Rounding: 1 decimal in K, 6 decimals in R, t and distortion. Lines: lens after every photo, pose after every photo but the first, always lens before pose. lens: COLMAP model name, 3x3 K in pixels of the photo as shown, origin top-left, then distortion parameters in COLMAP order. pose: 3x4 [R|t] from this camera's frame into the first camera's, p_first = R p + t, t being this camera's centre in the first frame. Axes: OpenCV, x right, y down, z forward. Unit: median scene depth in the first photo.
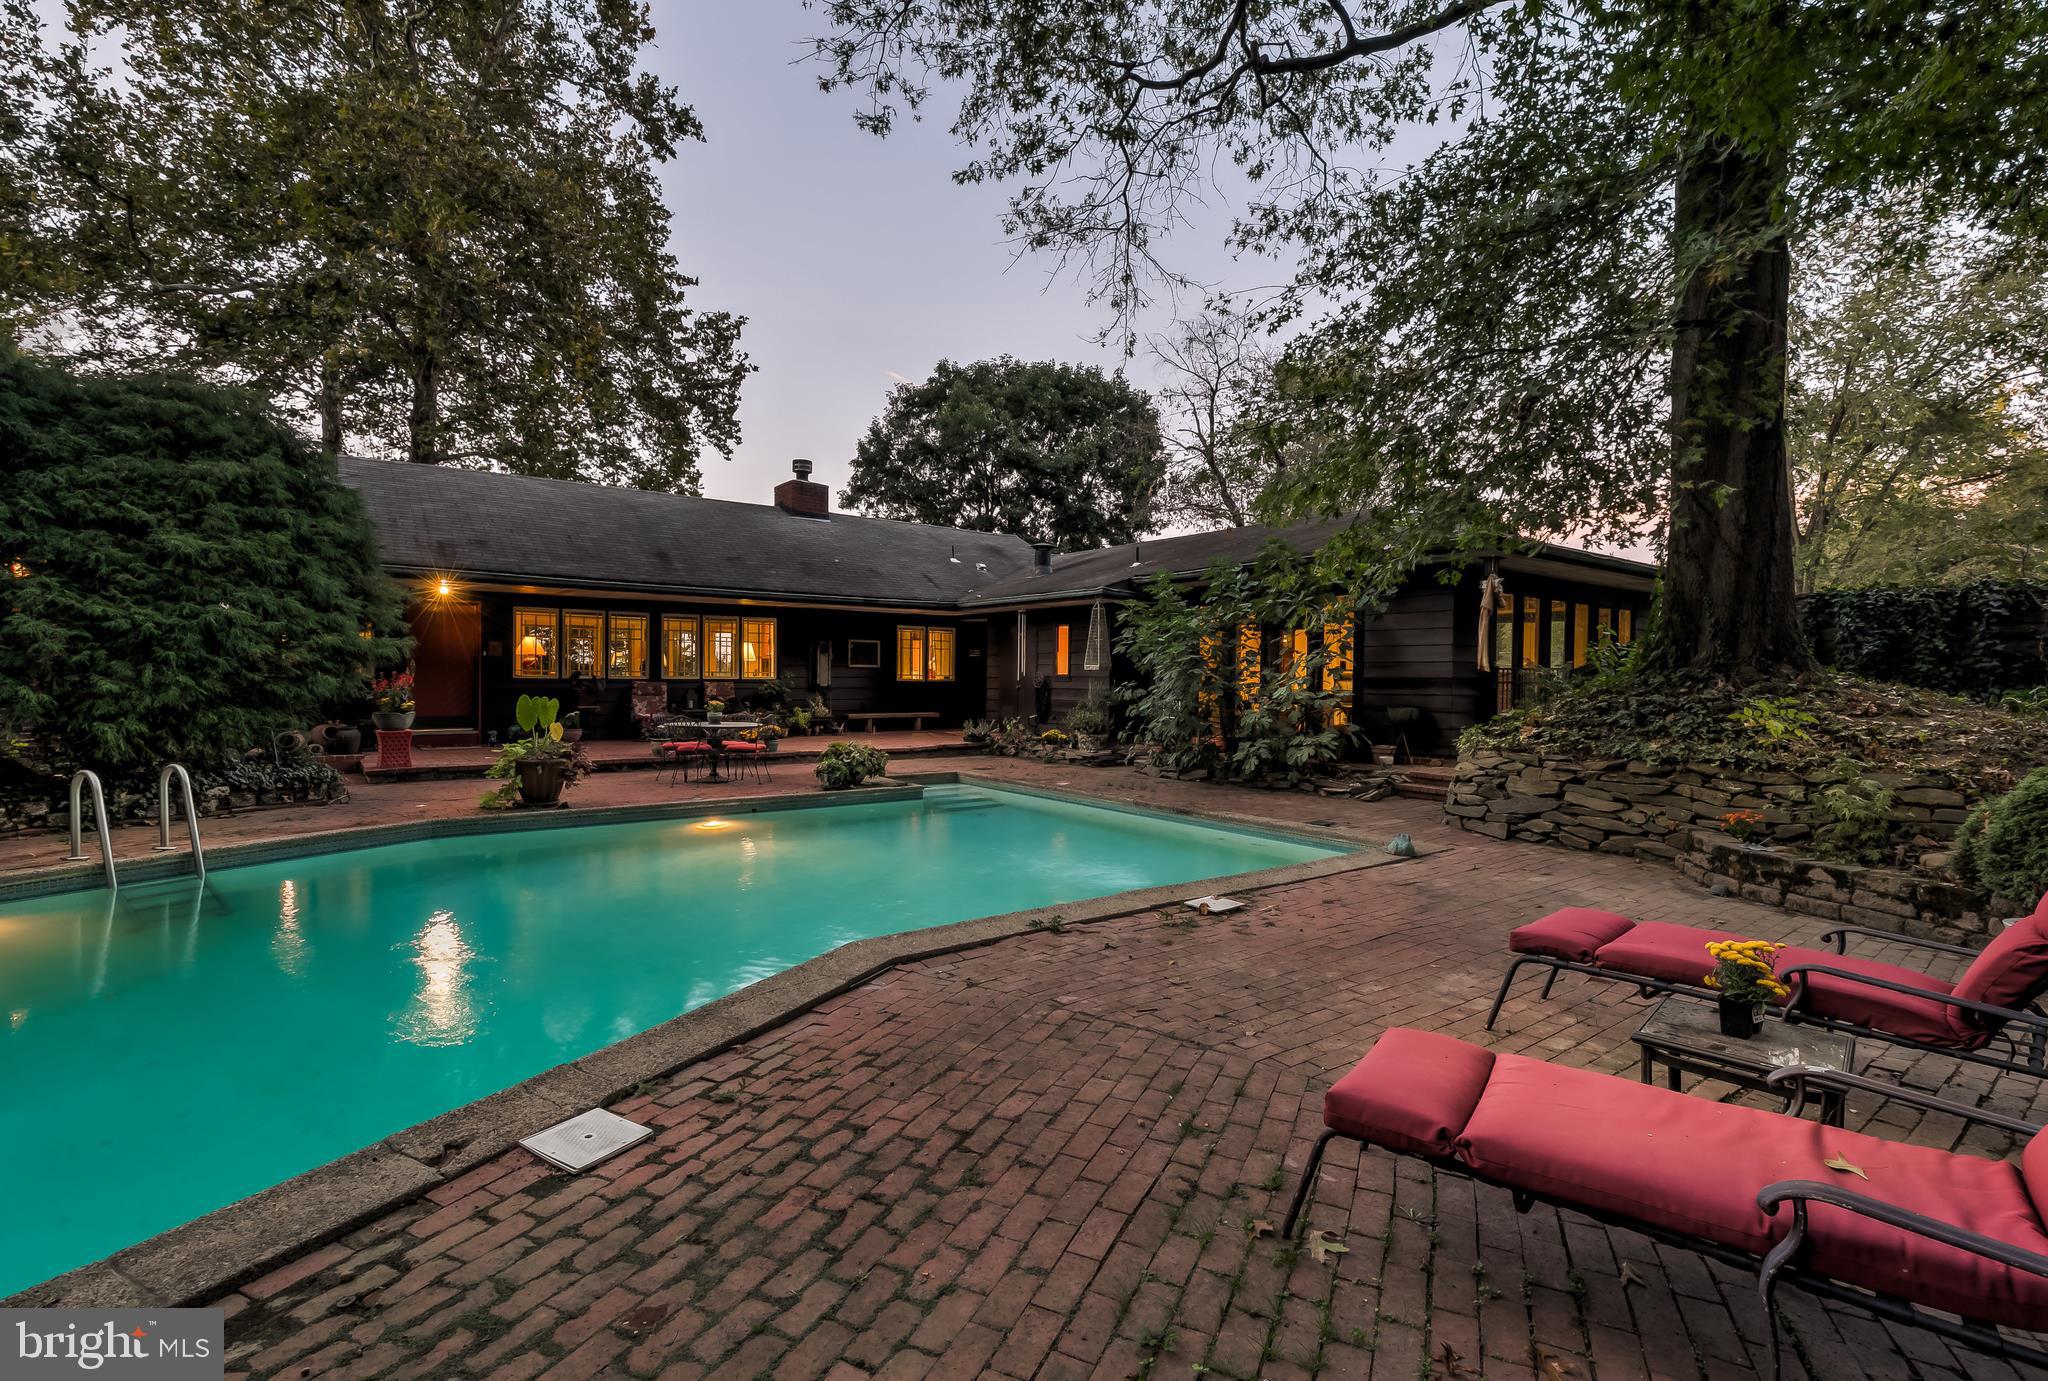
lens RADIAL K [[933.5, 0, 1024.0], [0, 933.5, 690.5], [0, 0, 1]] dist [0.002327, 0.000650]
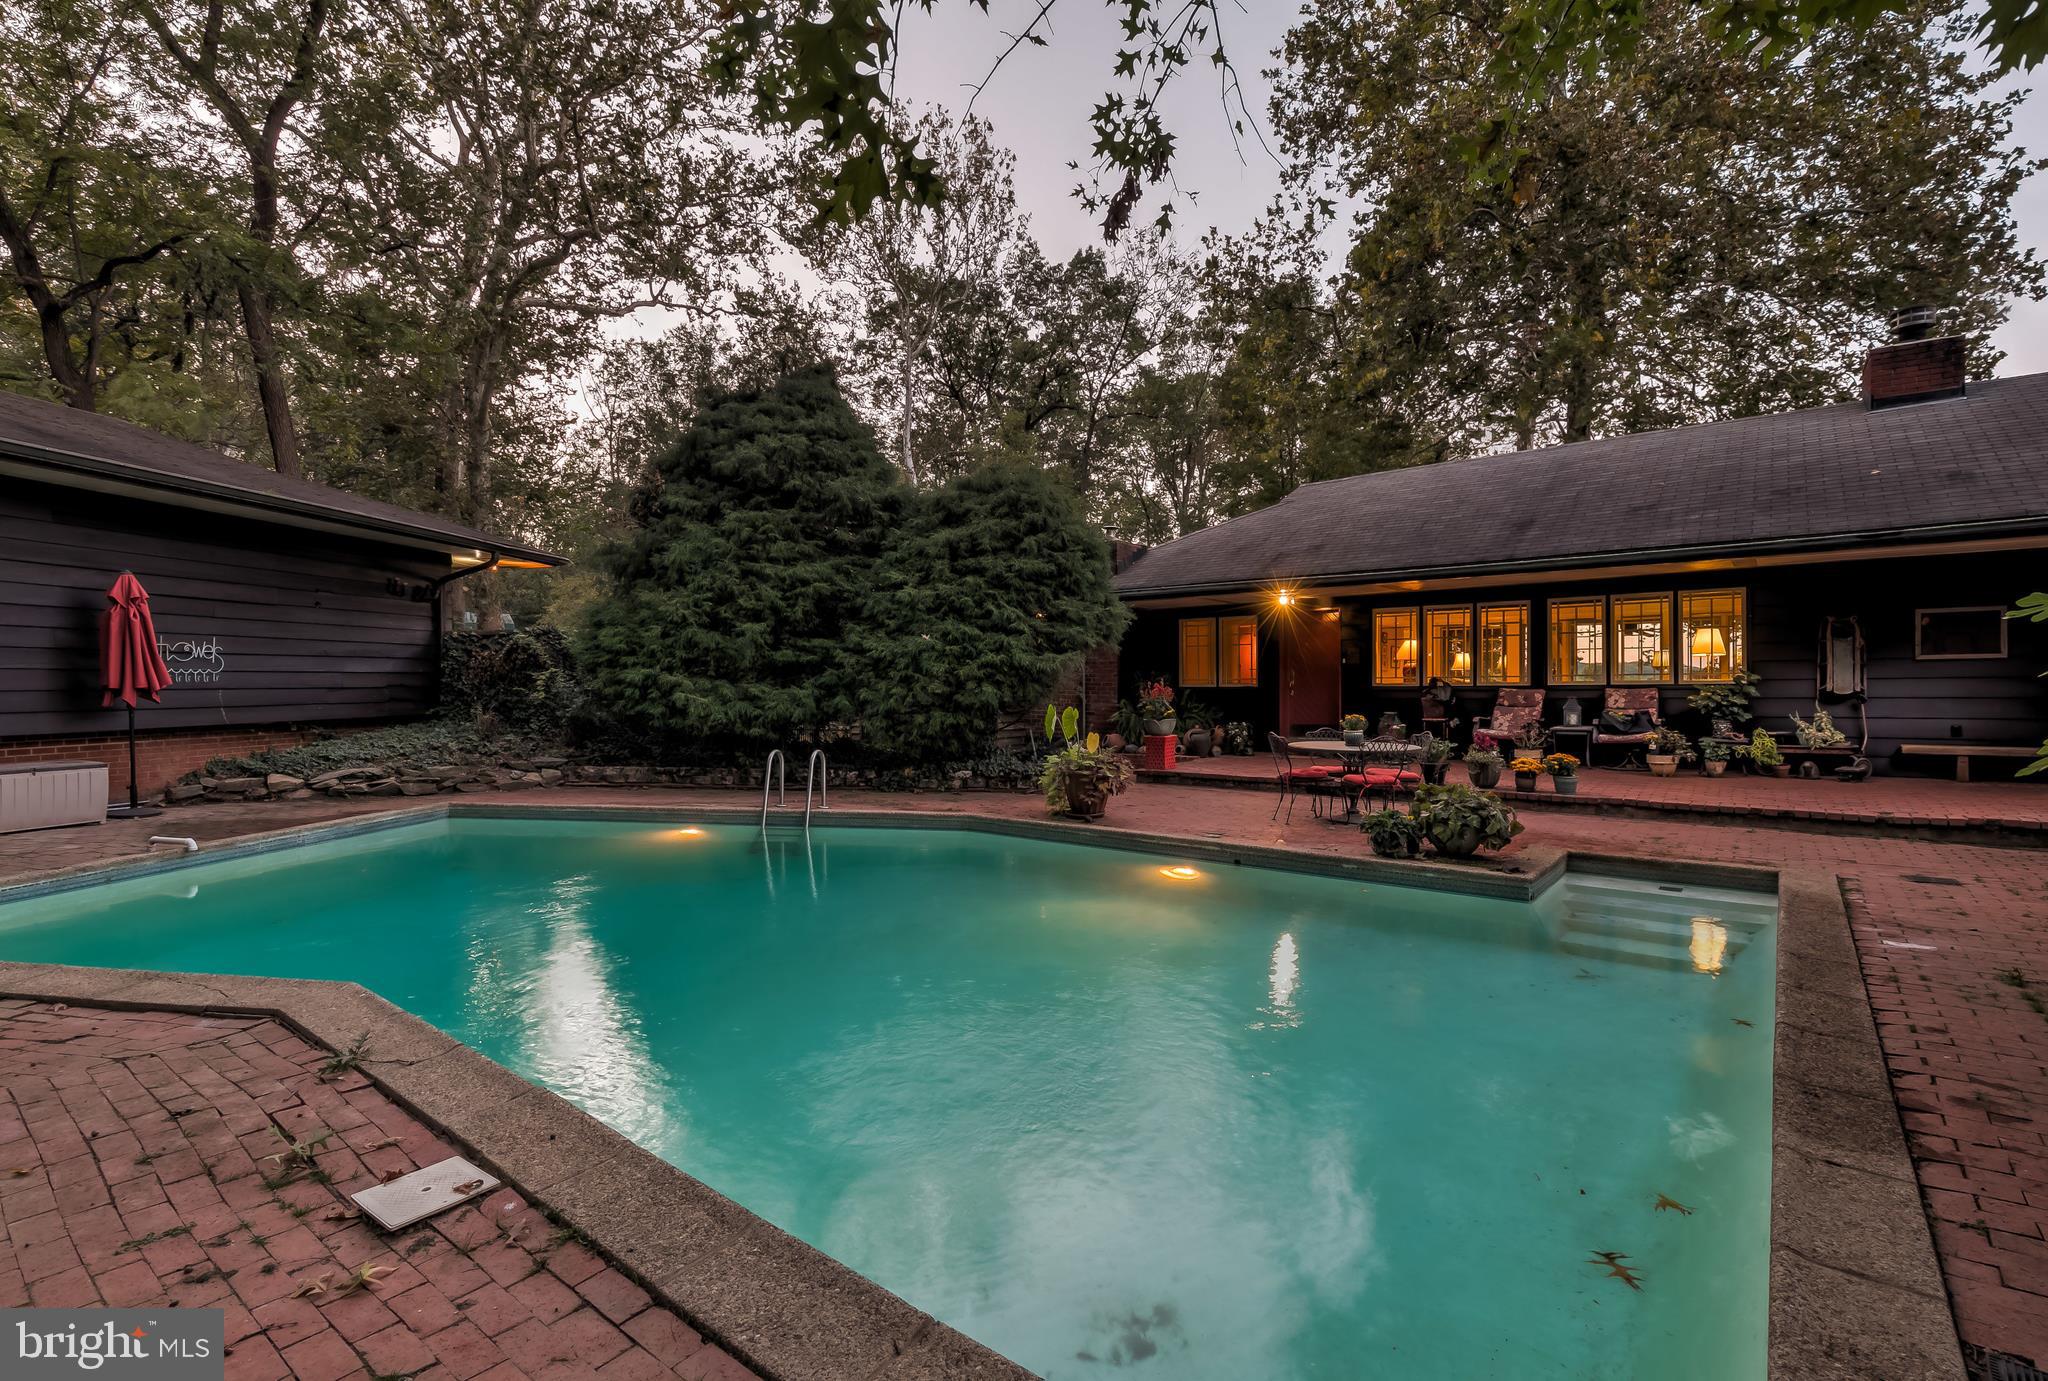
lens RADIAL K [[933.5, 0, 1024.0], [0, 933.5, 690.5], [0, 0, 1]] dist [0.002327, 0.000650]
pose [[0.249752, -0.003360, -0.968304, 0.254919], [-0.002548, 0.999988, -0.004127, -0.003754], [0.968306, 0.003498, 0.249741, 0.417588]]
